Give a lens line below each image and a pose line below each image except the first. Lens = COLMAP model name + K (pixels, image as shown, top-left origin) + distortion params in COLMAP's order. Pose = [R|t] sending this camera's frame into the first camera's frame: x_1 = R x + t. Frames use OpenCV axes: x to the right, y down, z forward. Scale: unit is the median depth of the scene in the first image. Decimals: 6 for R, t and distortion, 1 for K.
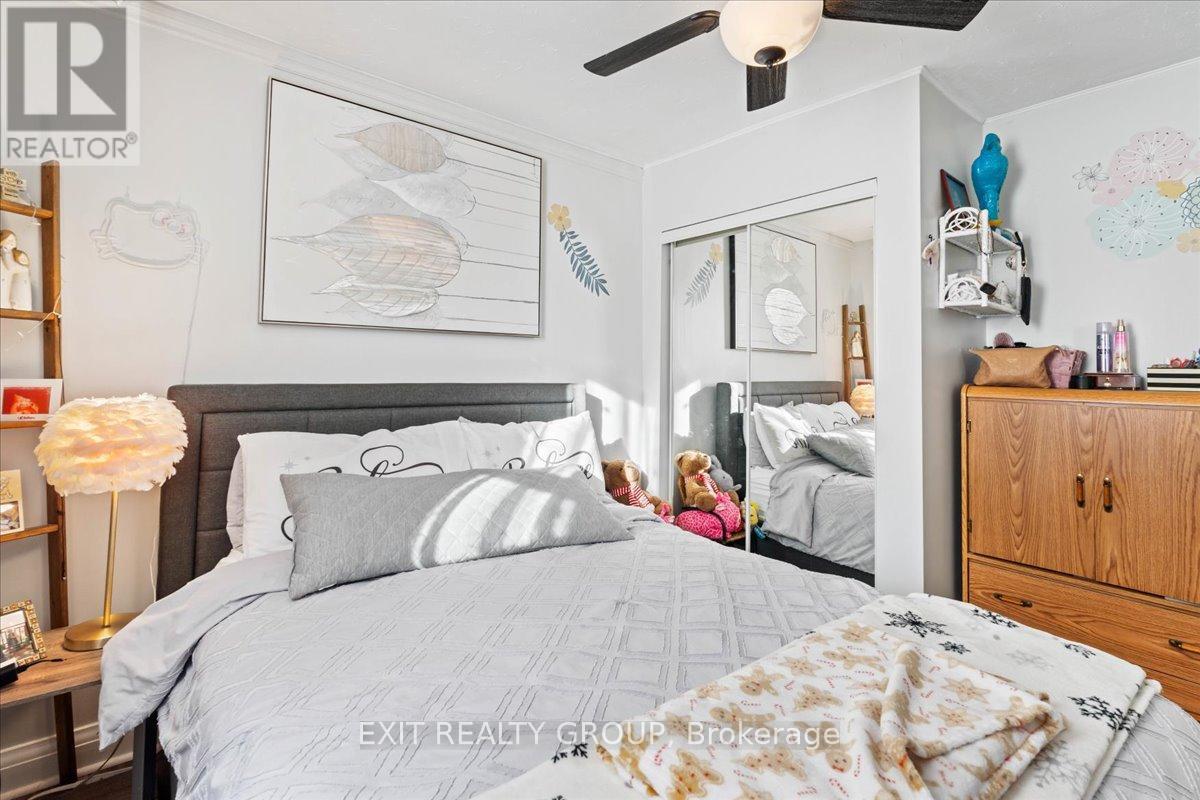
lens RADIAL K [[533.5, 0, 597.6], [0, 533.5, 368.8], [0, 0, 1]] dist [-0.001996, -0.000610]
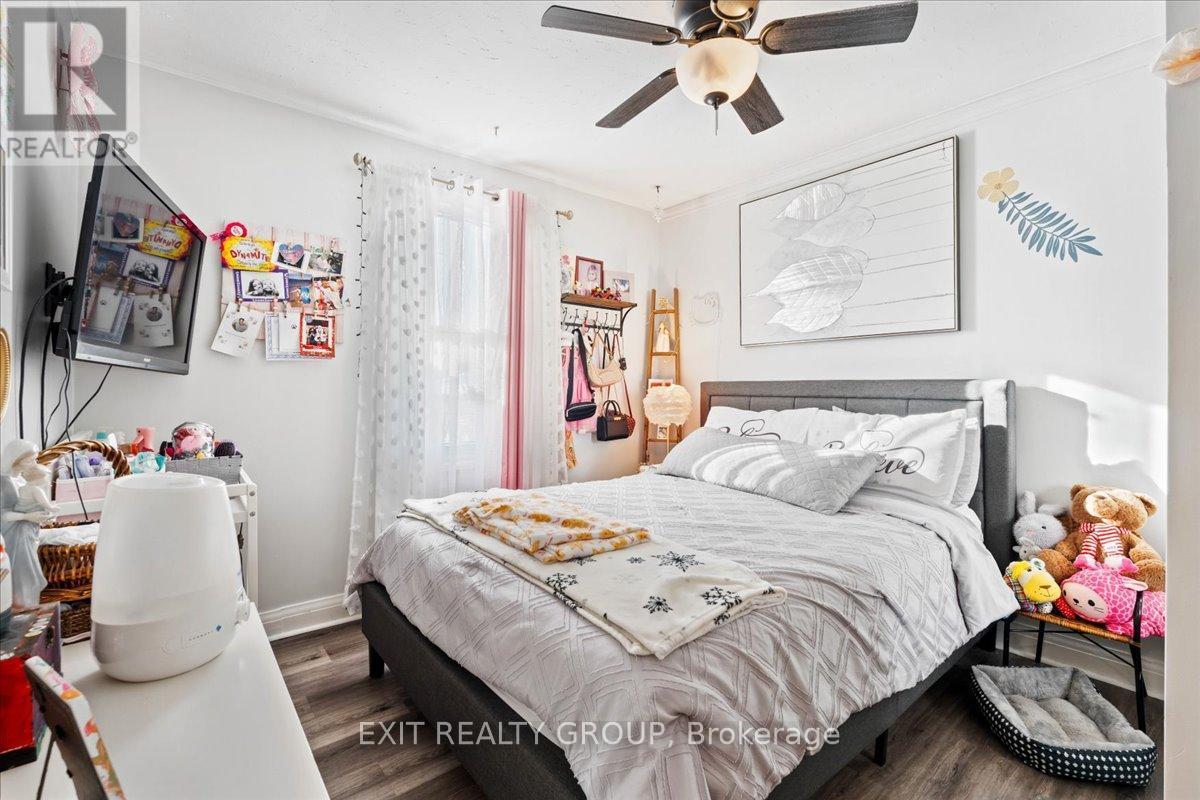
lens RADIAL K [[531.7, 0, 600.4], [0, 531.7, 394.8], [0, 0, 1]] dist [-0.000488, -0.000067]
pose [[0.022282, 0.005459, -0.999737, 0.917816], [0.010002, 0.999934, 0.005683, 0.047821], [0.999702, -0.010126, 0.022226, 0.409681]]
